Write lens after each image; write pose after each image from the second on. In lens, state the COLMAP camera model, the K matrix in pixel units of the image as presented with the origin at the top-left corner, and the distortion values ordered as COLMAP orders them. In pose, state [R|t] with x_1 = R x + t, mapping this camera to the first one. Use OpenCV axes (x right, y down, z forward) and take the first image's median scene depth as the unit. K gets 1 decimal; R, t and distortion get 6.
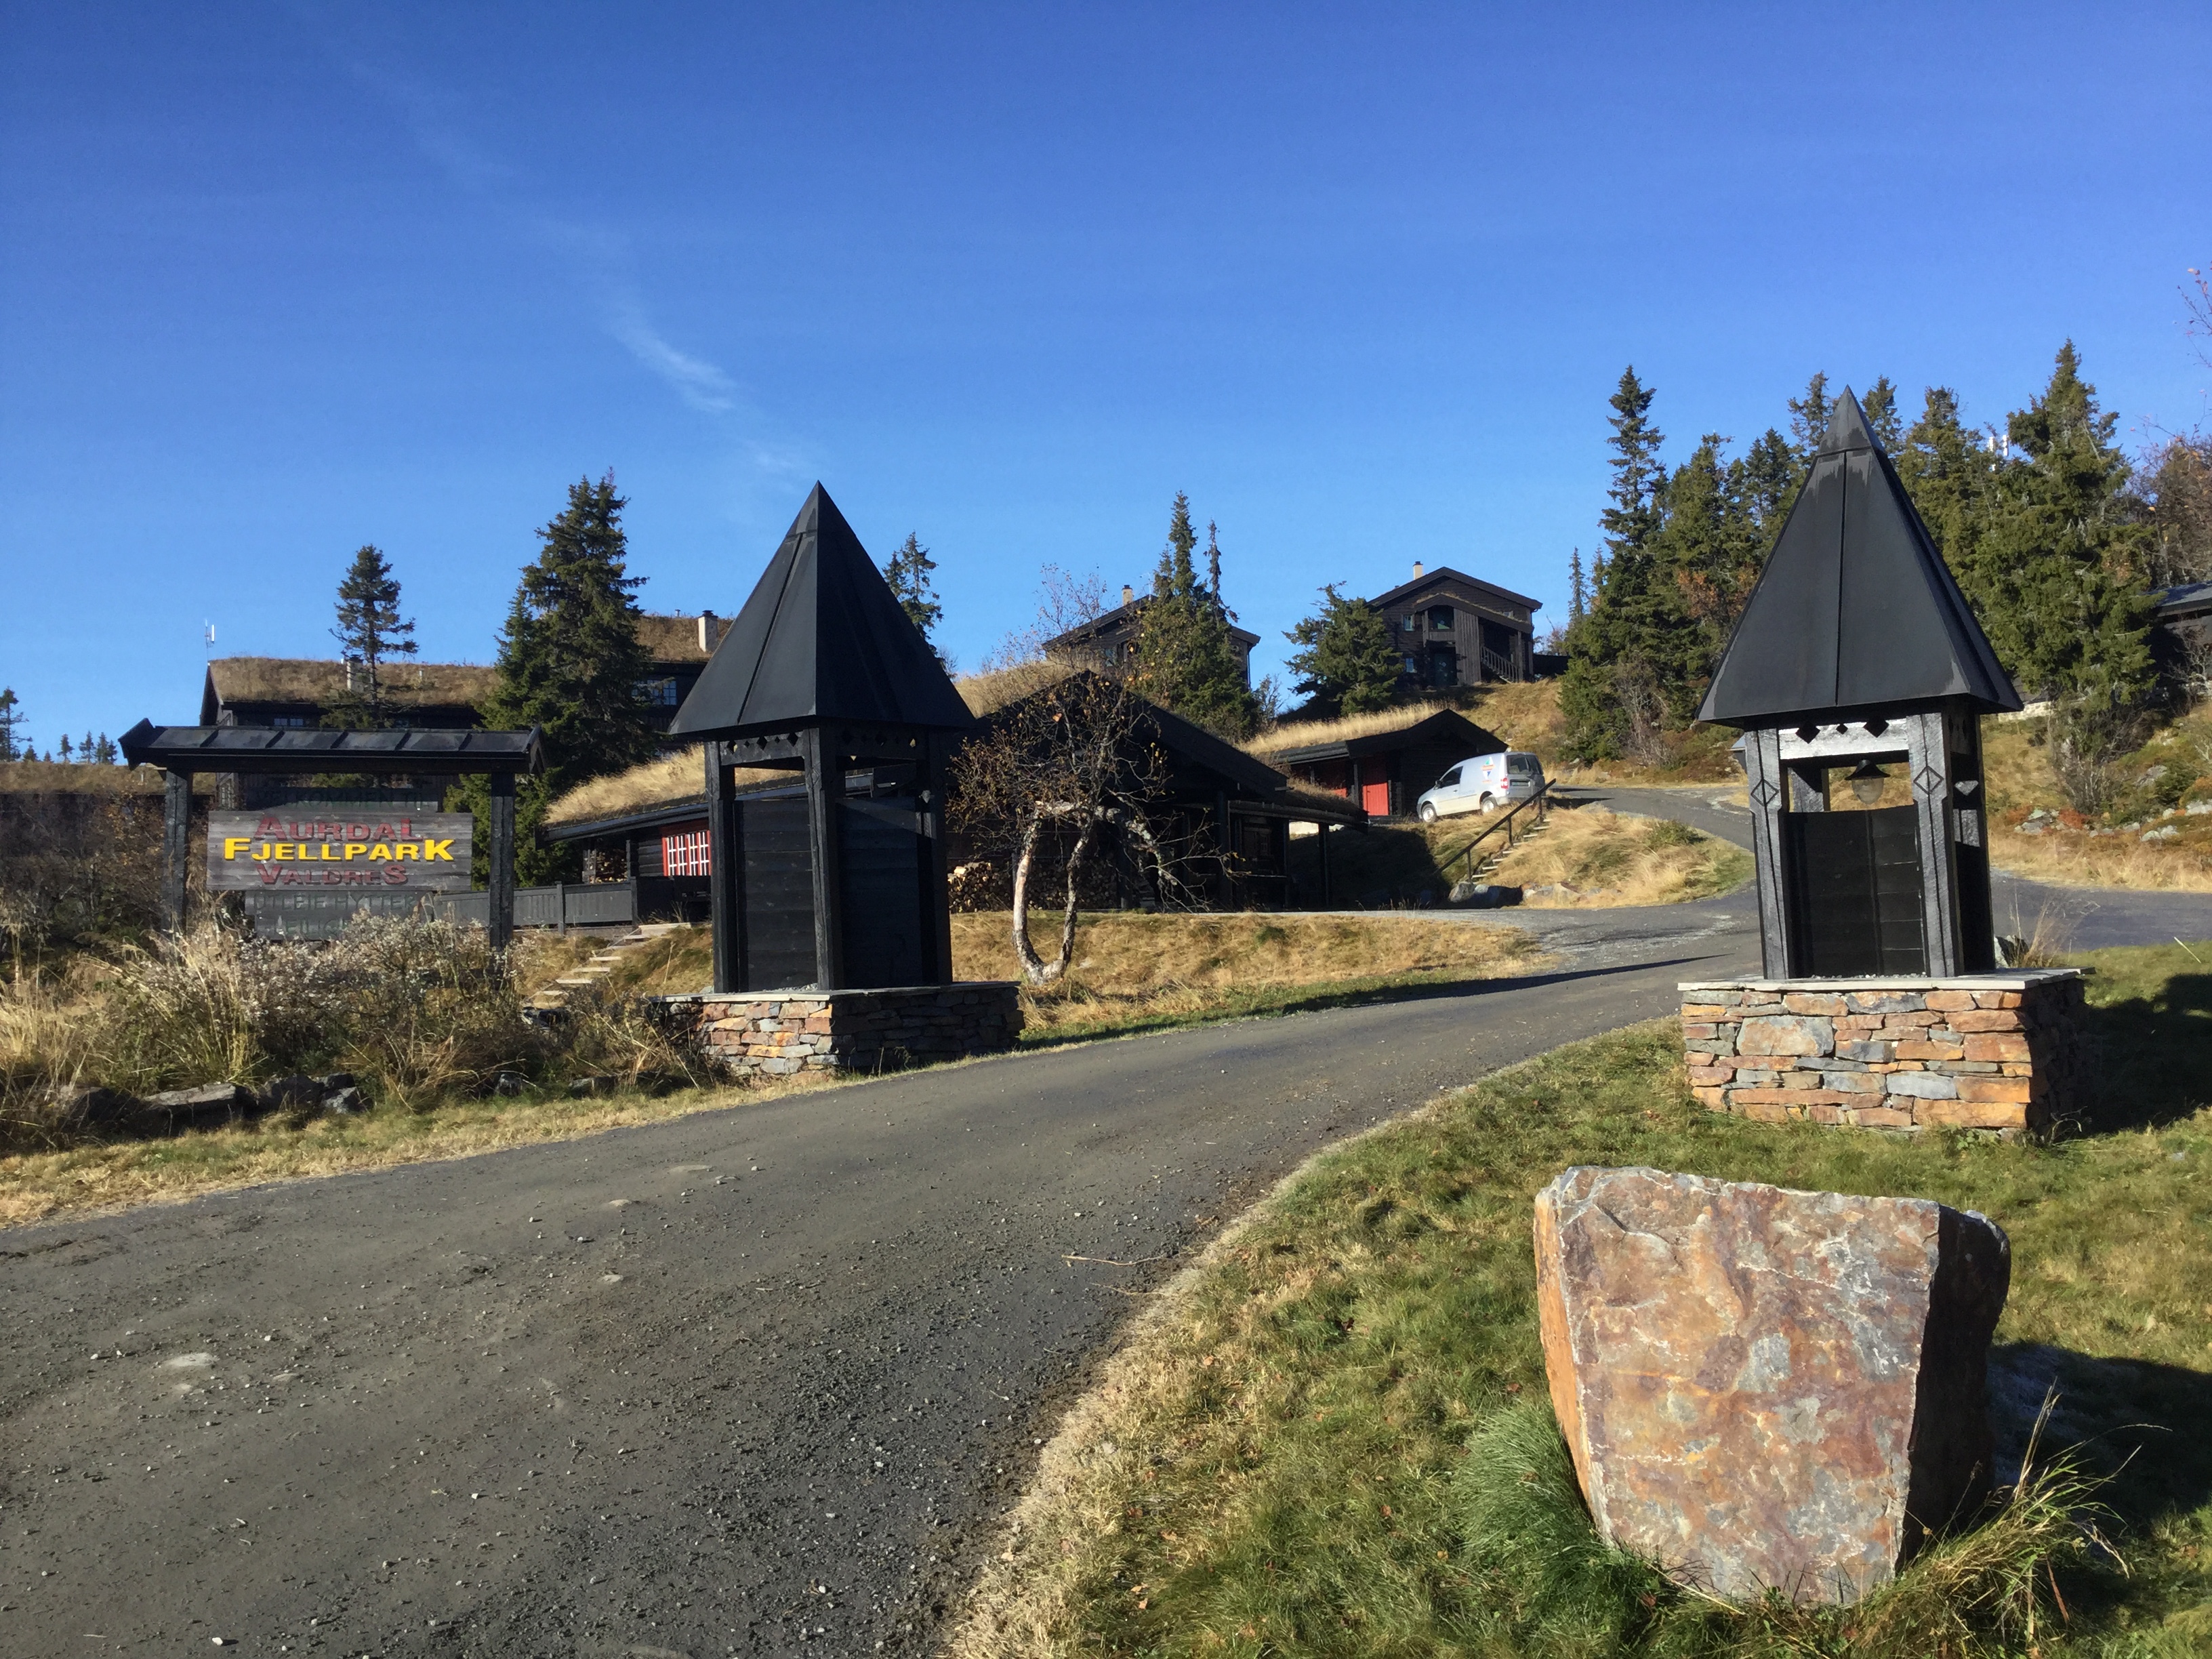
lens RADIAL K [[2017.0, 0, 1102.1], [0, 2017.0, 850.0], [0, 0, 1]] dist [0.155267, -0.291480]
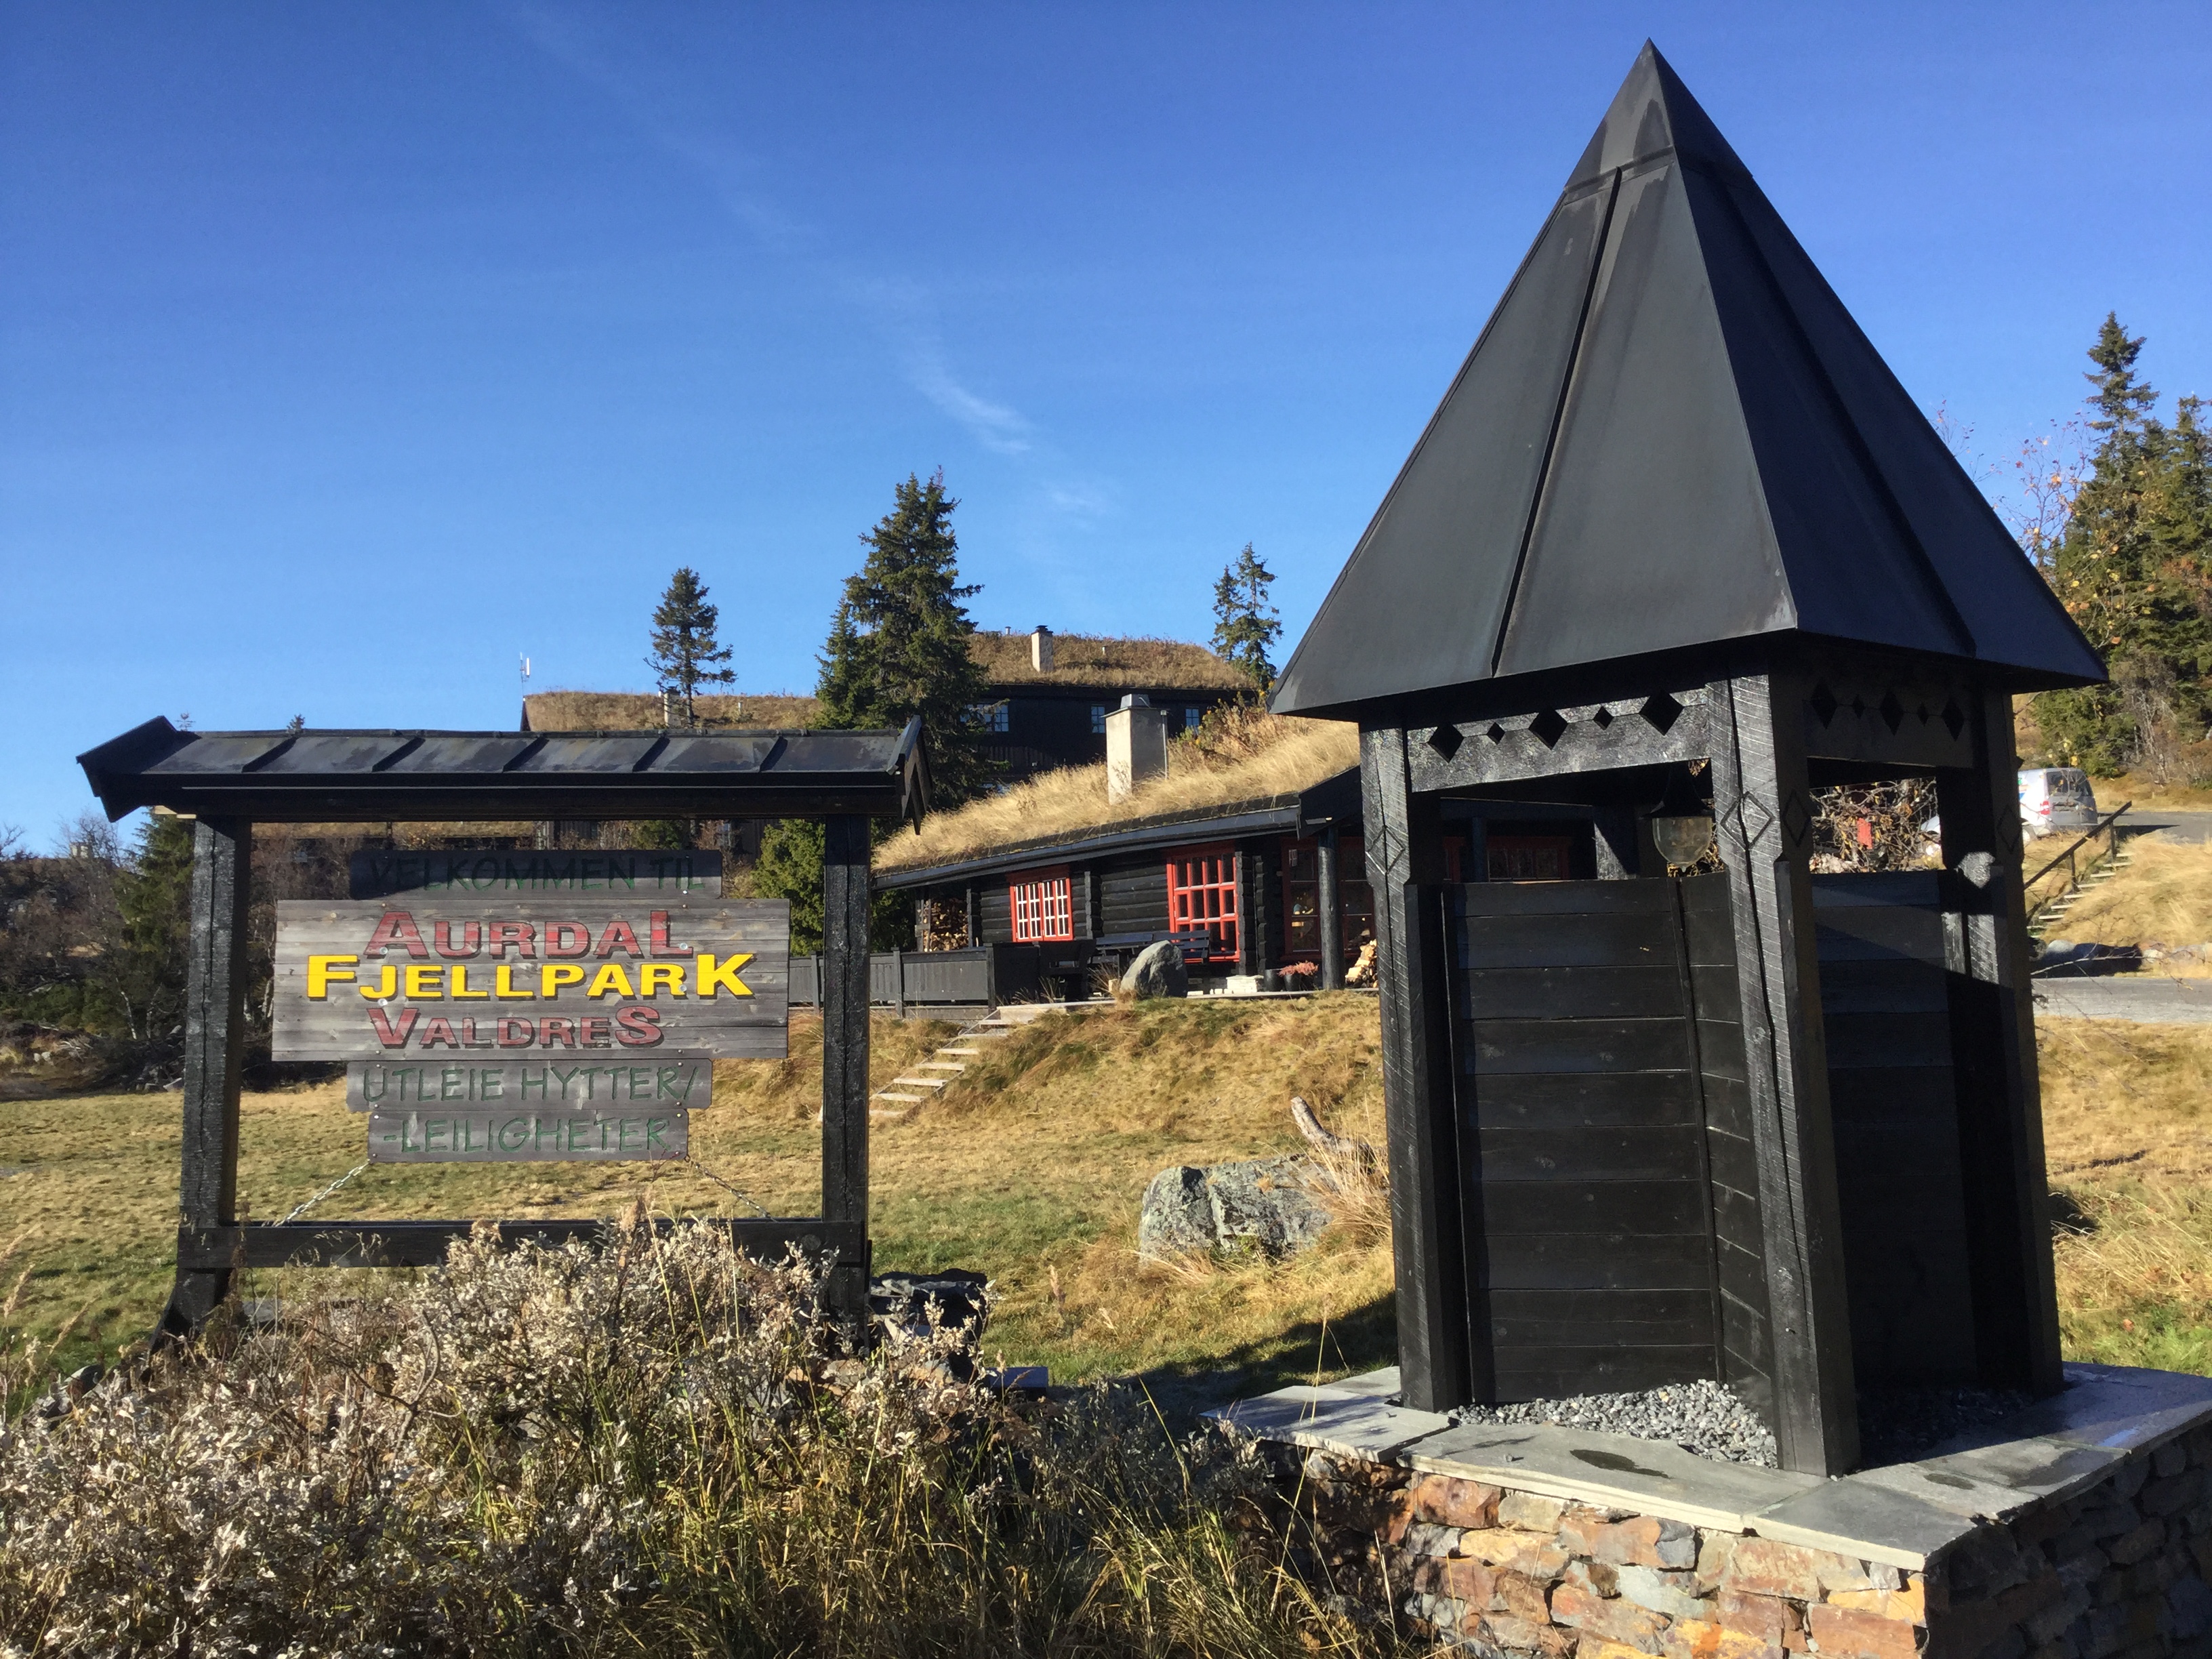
lens RADIAL K [[2017.0, 0, 1102.1], [0, 2017.0, 850.0], [0, 0, 1]] dist [0.155267, -0.291480]
pose [[0.989124, -0.008640, -0.146833, -0.046072], [0.006421, 0.999858, -0.015581, -0.006180], [0.146947, 0.014468, 0.989039, 0.150287]]
